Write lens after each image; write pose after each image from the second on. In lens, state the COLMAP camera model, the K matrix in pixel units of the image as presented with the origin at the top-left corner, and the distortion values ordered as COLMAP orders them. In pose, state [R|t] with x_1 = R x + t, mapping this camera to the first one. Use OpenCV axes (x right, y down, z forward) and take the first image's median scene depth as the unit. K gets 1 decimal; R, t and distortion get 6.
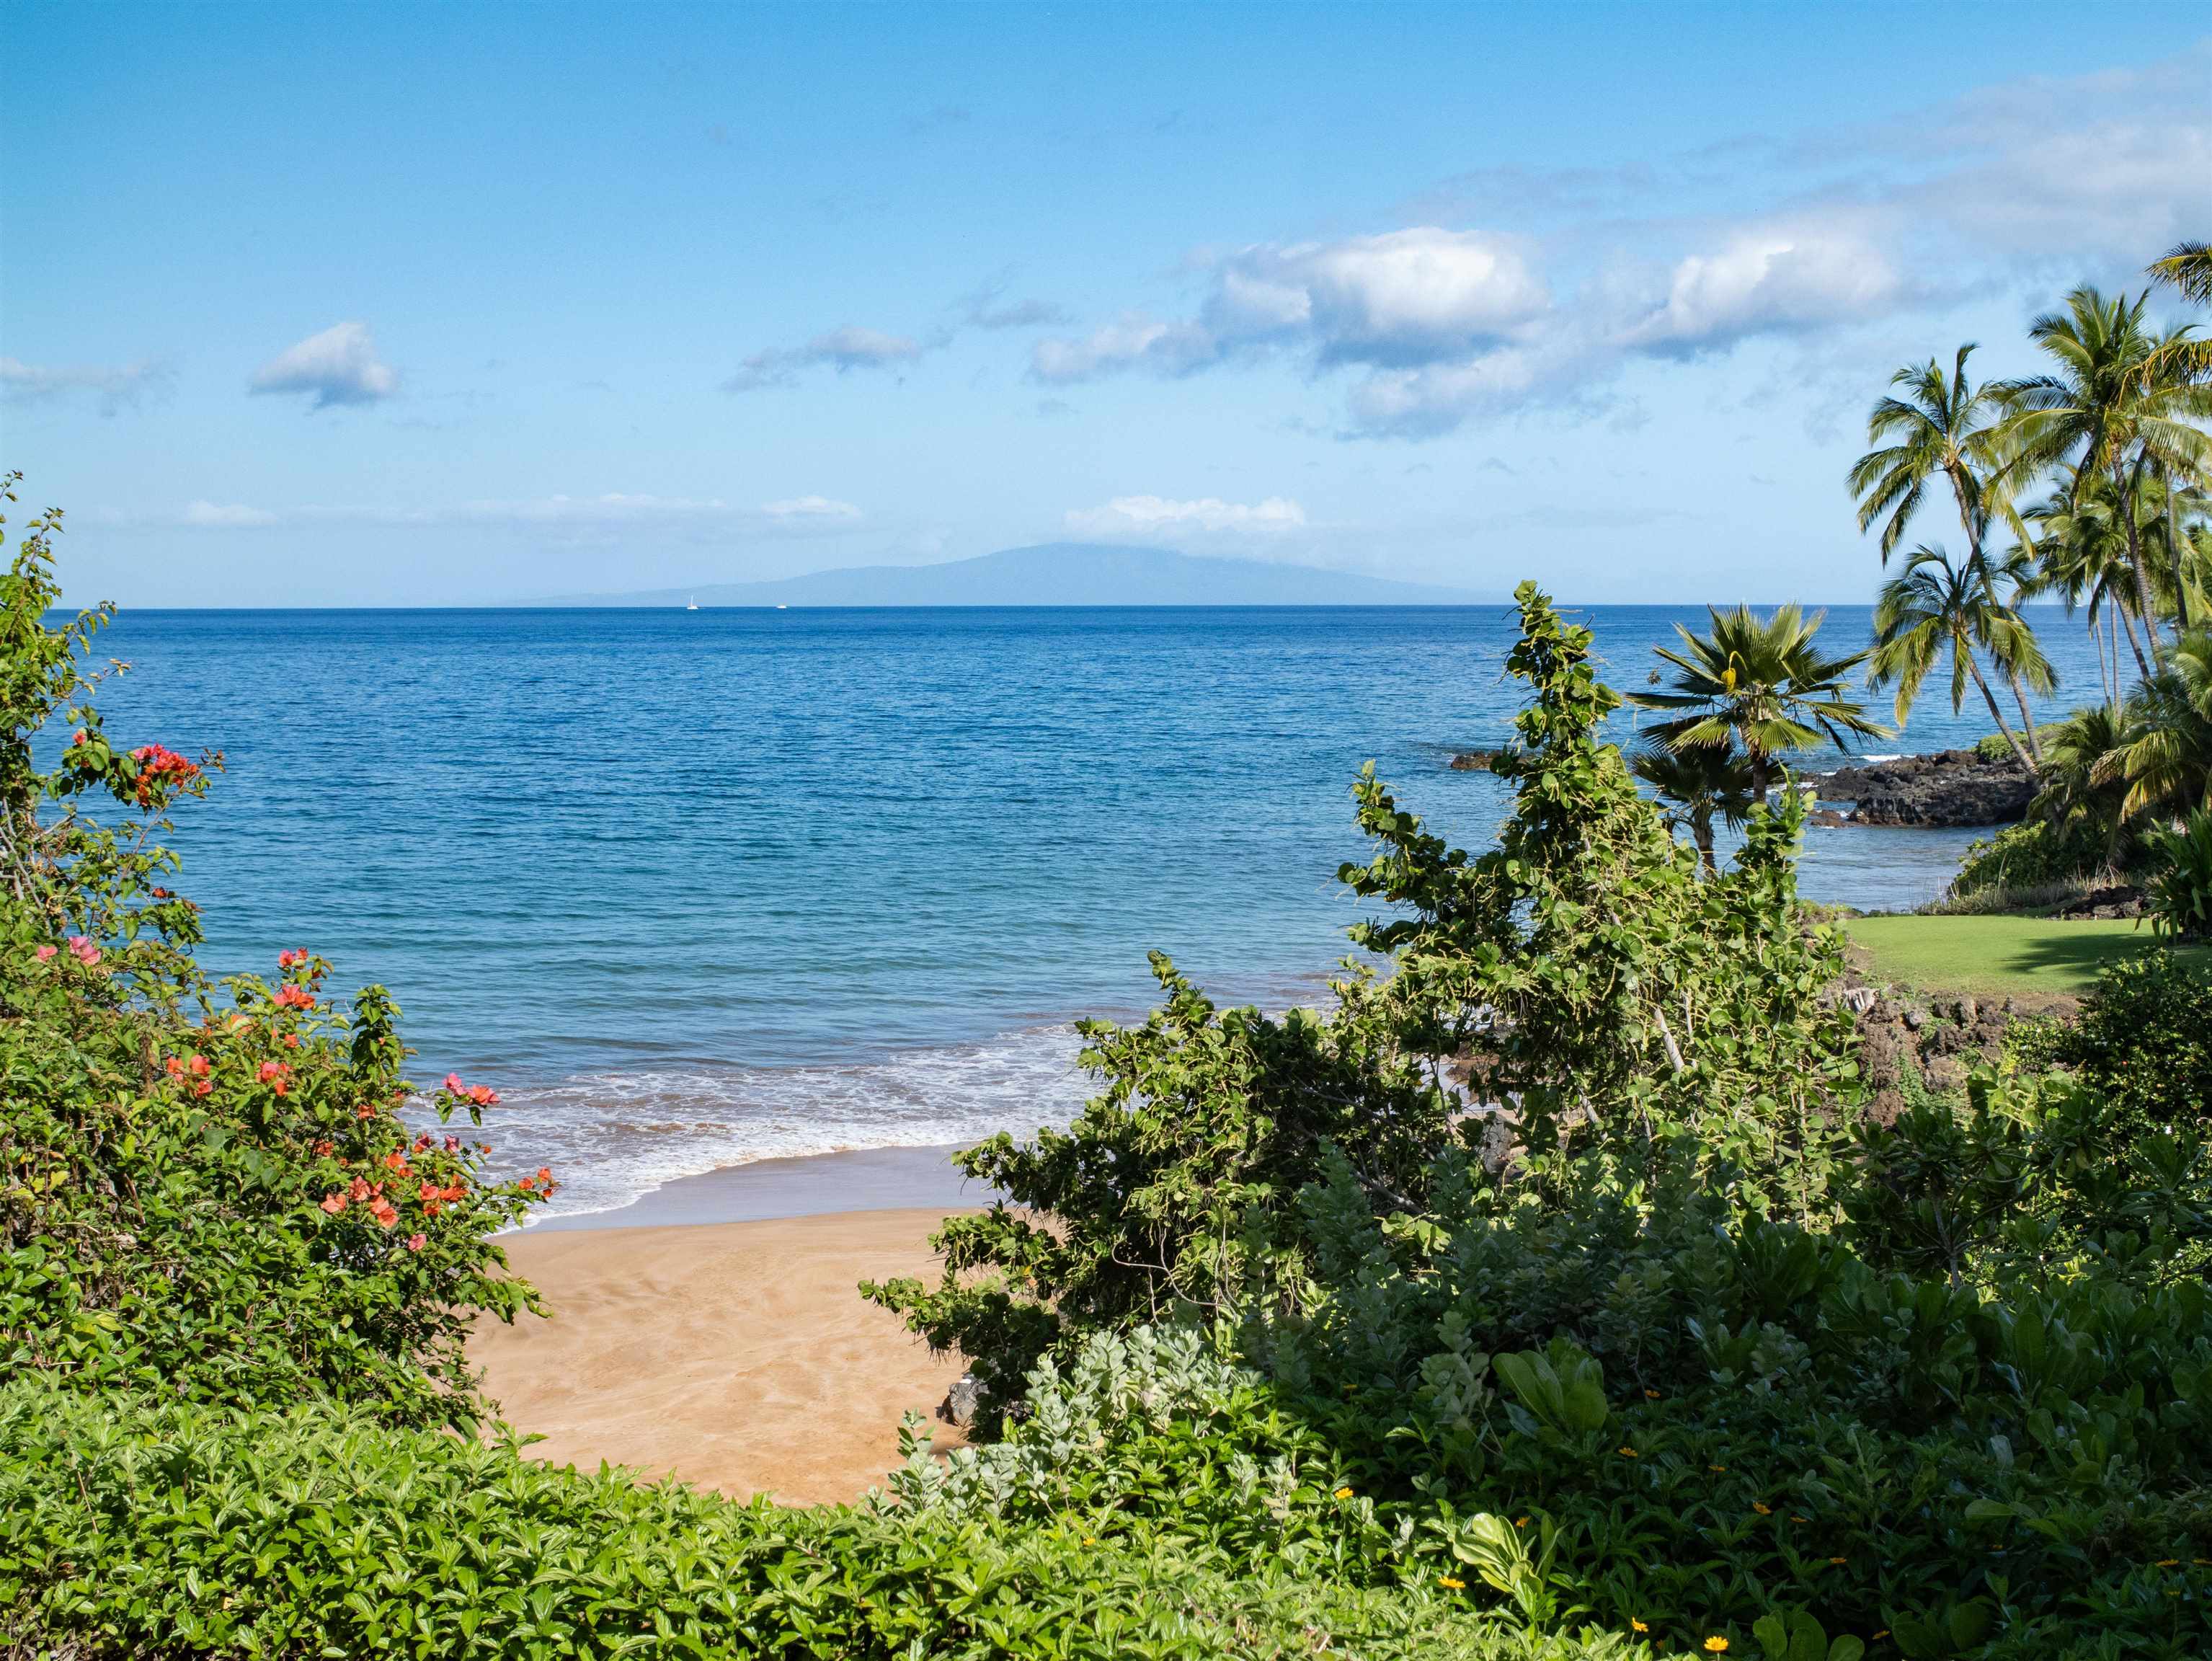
lens RADIAL K [[2798.4, 0, 1106.0], [0, 2798.4, 830.5], [0, 0, 1]] dist [-0.122979, 0.047668]
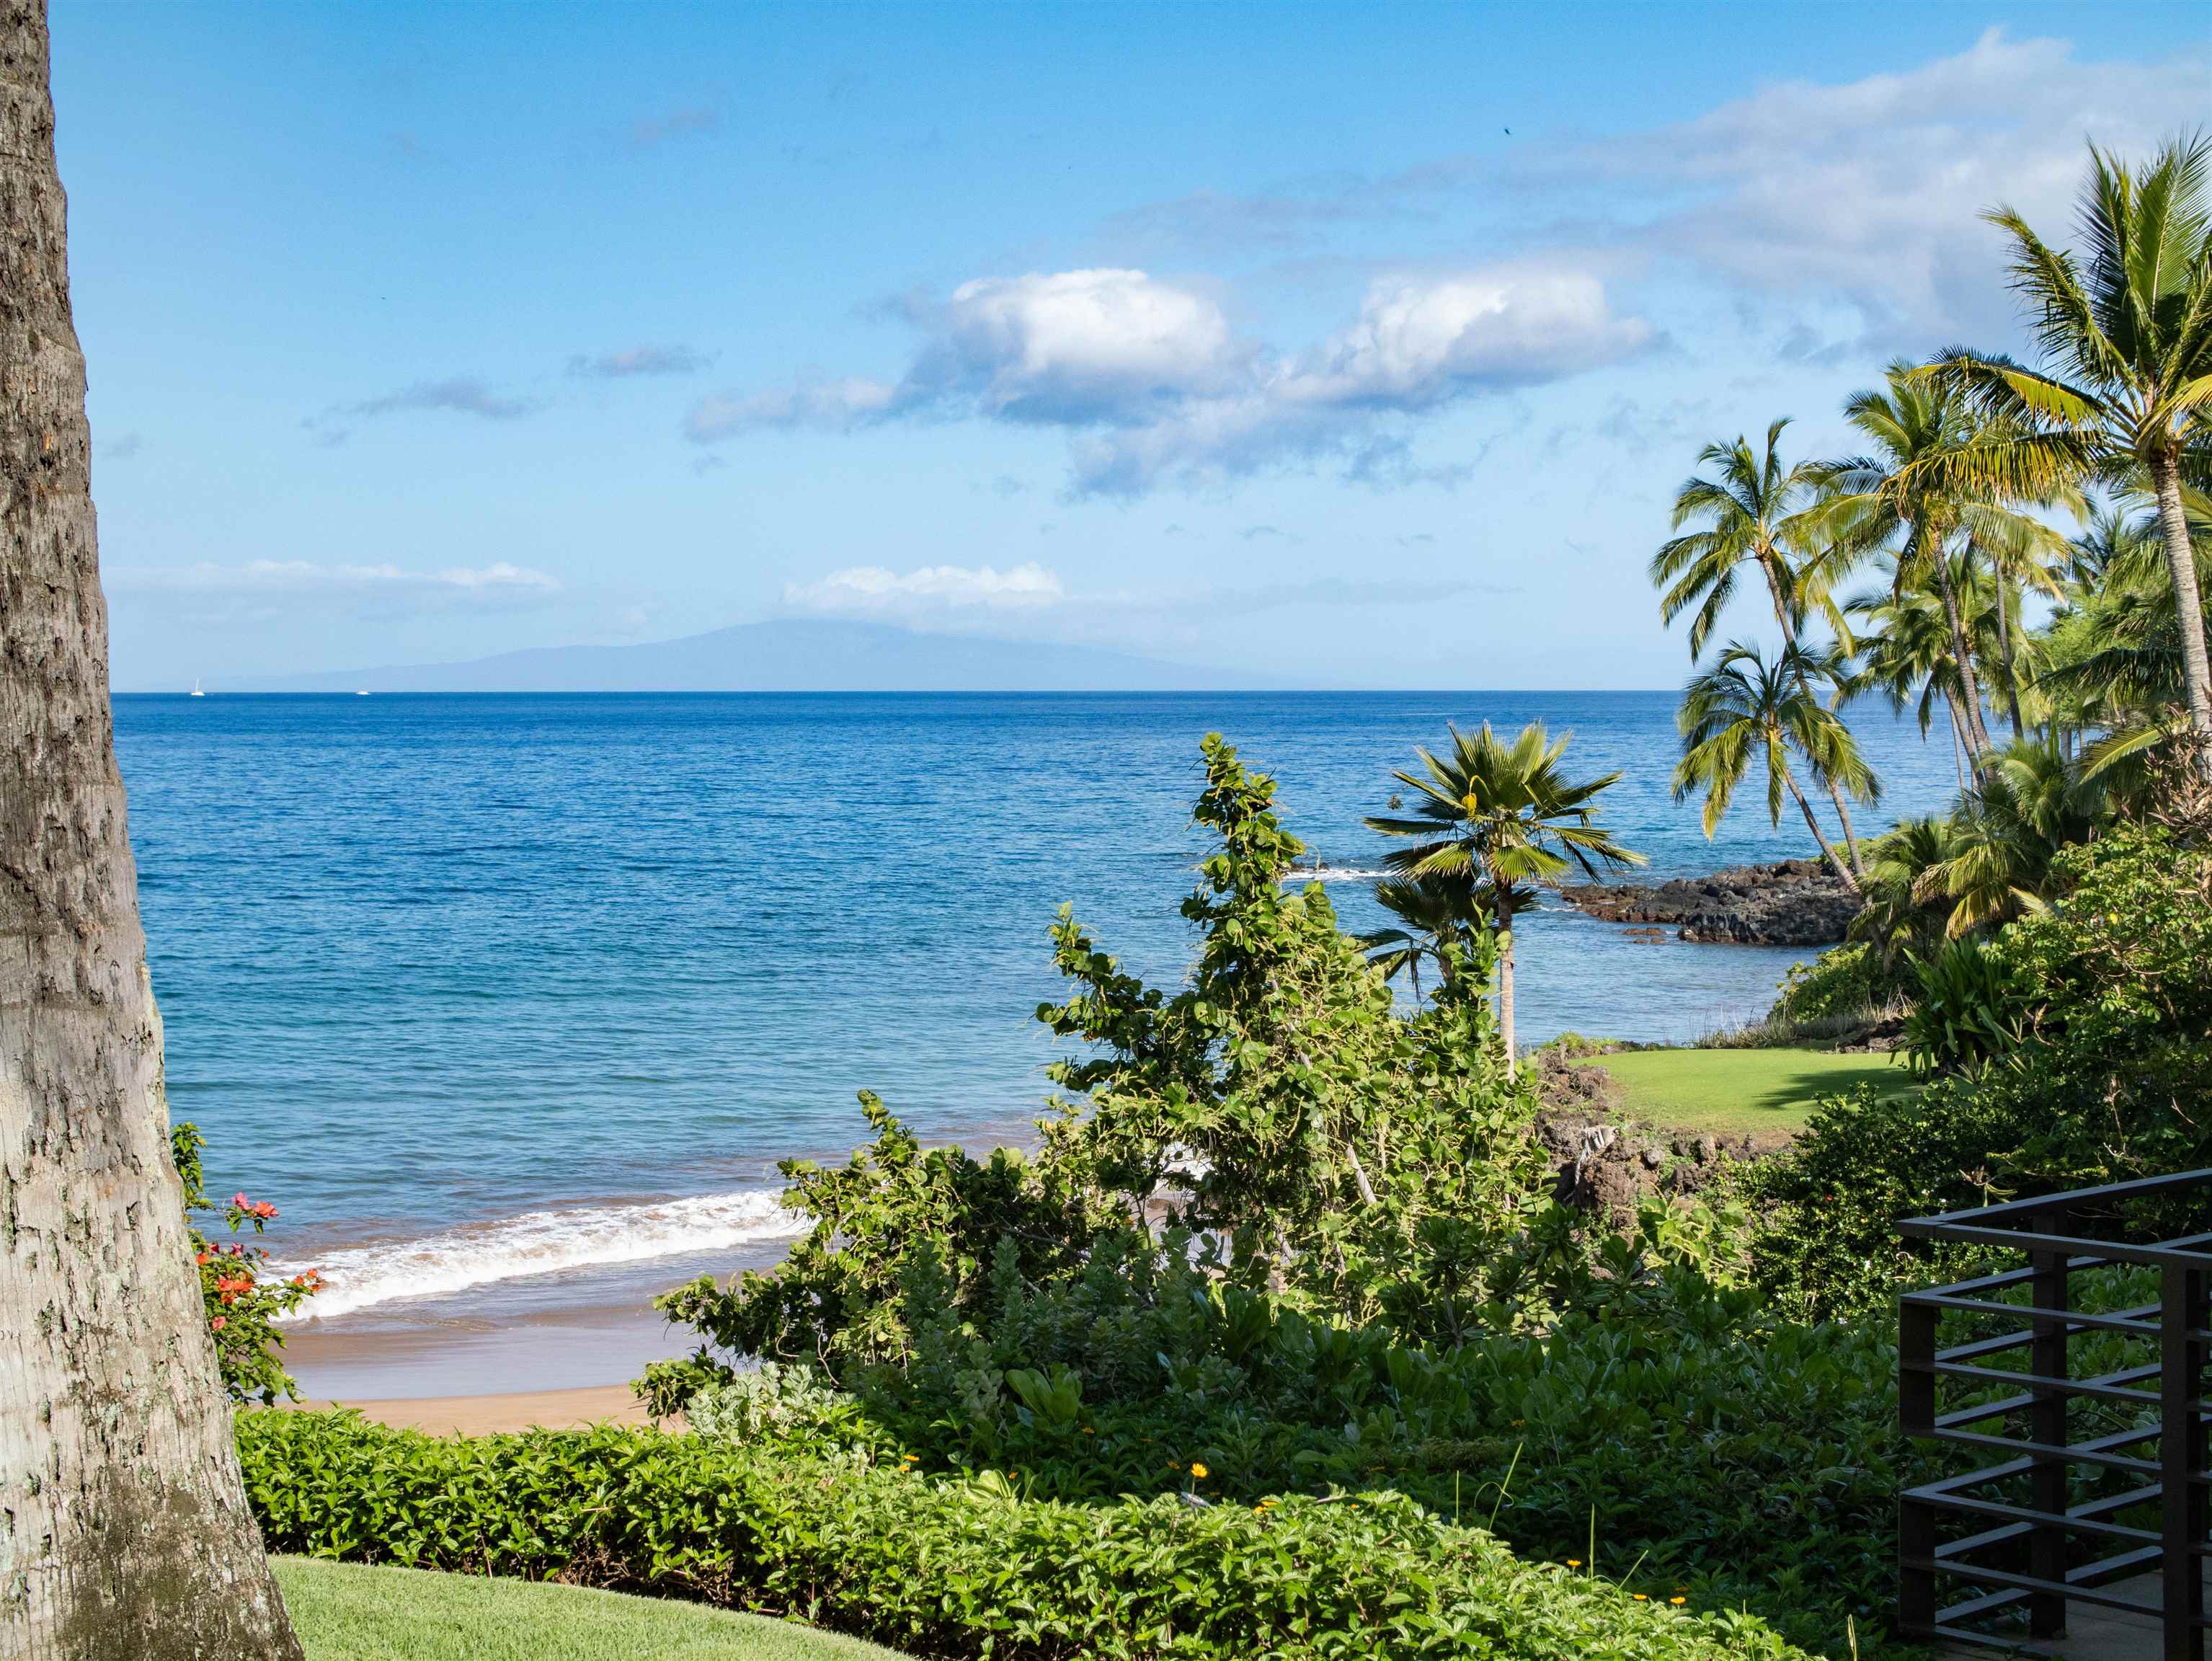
lens RADIAL K [[3555.3, 0, 1106.0], [0, 3555.3, 830.5], [0, 0, 1]] dist [-0.071554, 0.132463]
pose [[0.997824, -0.000929, 0.065931, 0.022492], [0.002876, 0.999562, -0.029446, -0.012445], [-0.065875, 0.029571, 0.997390, -0.276901]]
